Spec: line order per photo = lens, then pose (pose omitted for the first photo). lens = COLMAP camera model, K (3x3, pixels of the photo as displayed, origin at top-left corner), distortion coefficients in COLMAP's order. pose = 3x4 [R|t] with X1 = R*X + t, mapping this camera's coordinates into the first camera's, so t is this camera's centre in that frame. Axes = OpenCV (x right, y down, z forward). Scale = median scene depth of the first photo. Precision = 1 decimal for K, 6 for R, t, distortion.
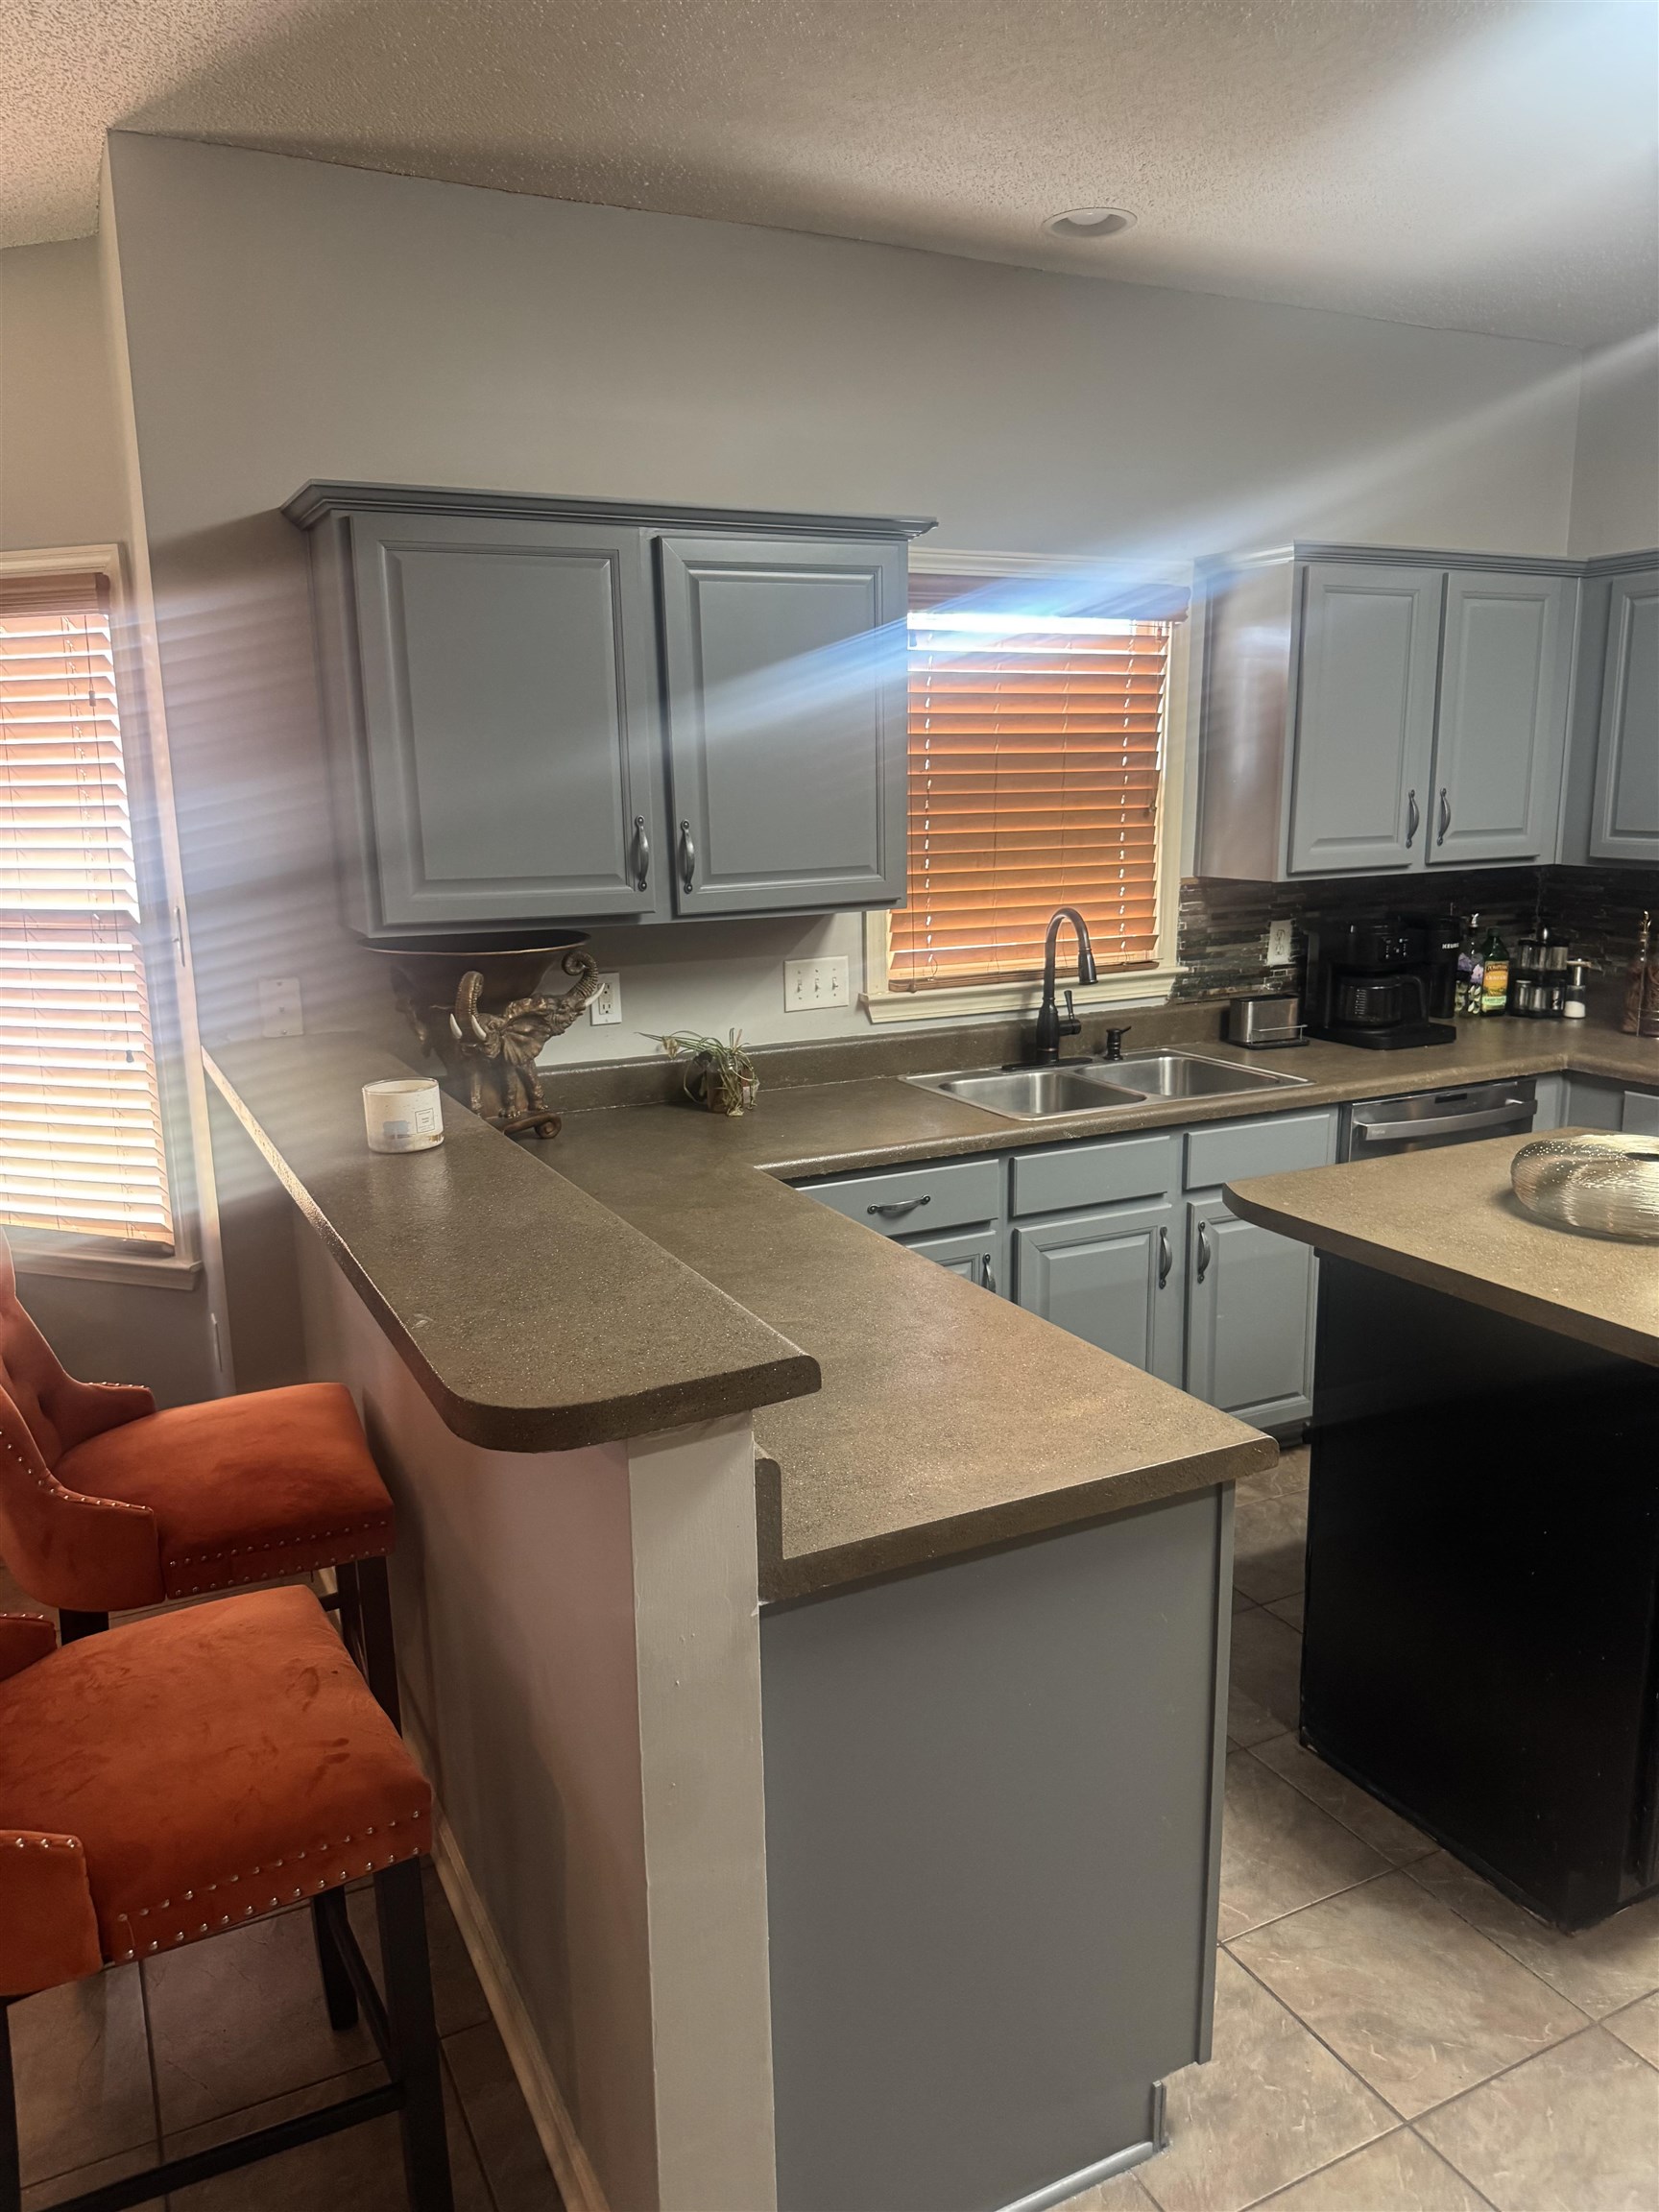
lens RADIAL K [[1536.8, 0, 823.4], [0, 1536.8, 1095.6], [0, 0, 1]] dist [0.079117, -0.121870]
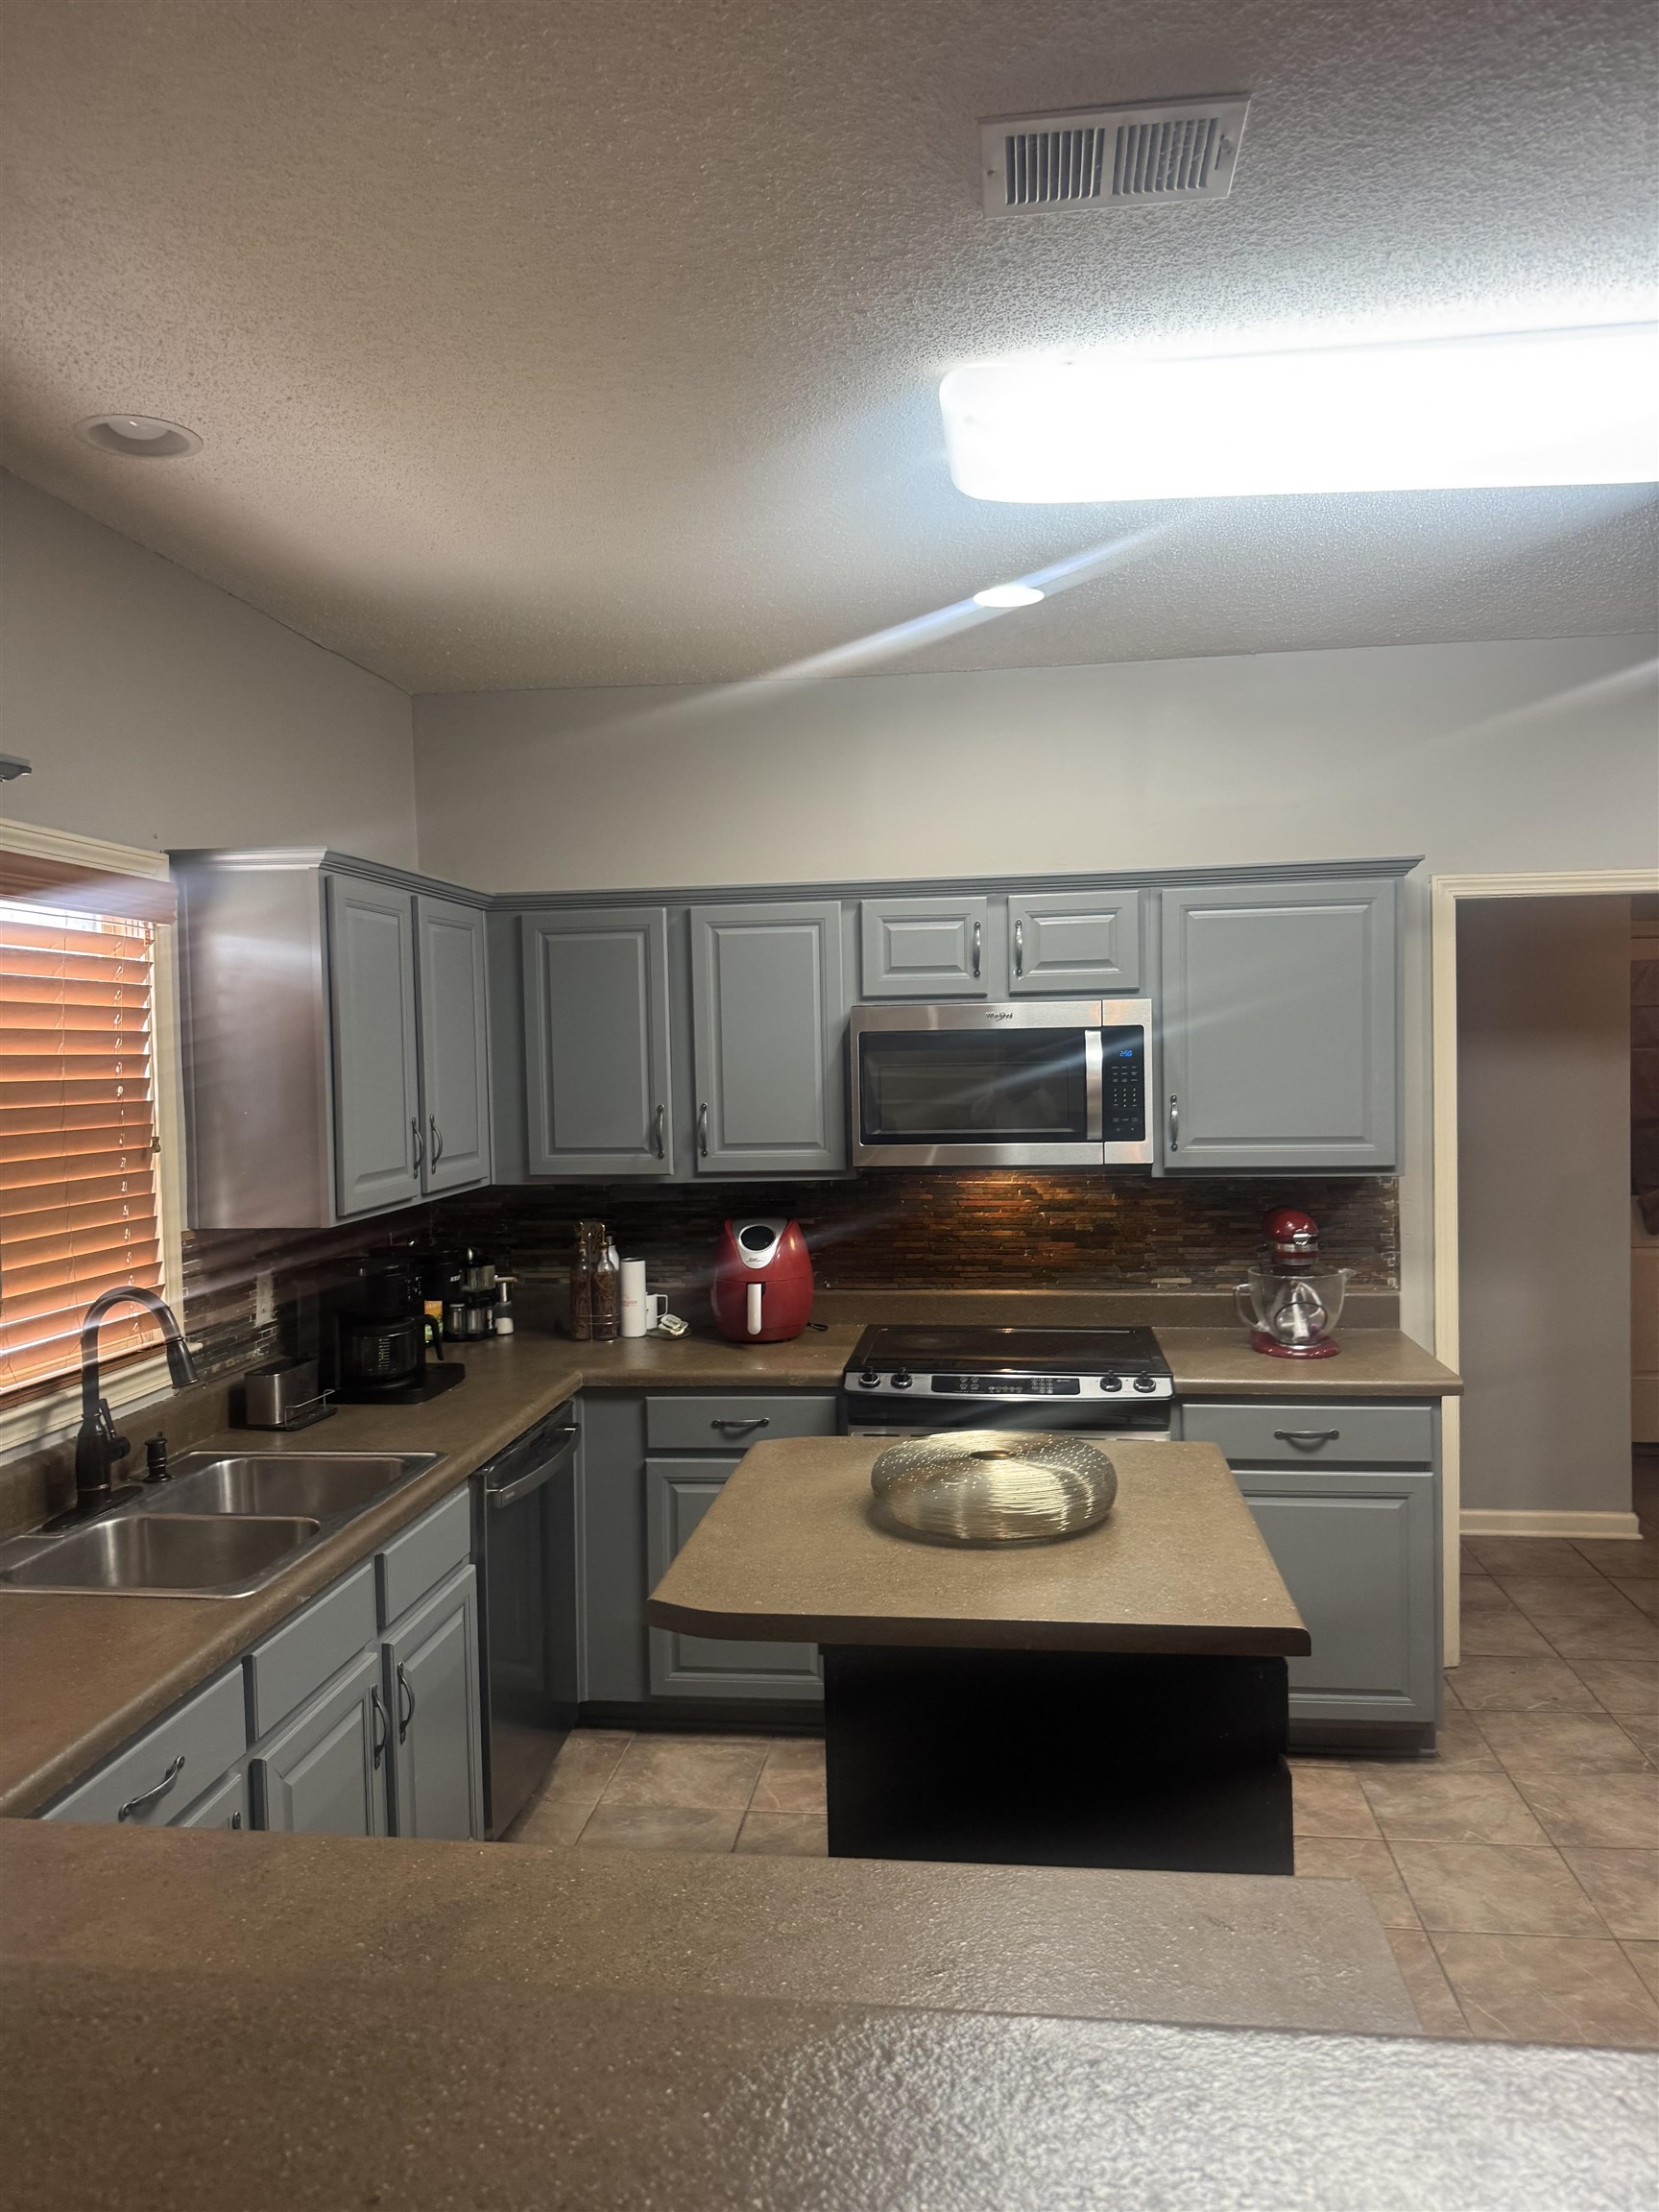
lens RADIAL K [[1536.8, 0, 823.4], [0, 1536.8, 1095.6], [0, 0, 1]] dist [0.079117, -0.121870]
pose [[0.568661, -0.020630, 0.822313, -0.238248], [0.181382, 0.978224, -0.100891, -0.070010], [-0.802325, 0.206526, 0.560020, 0.275861]]
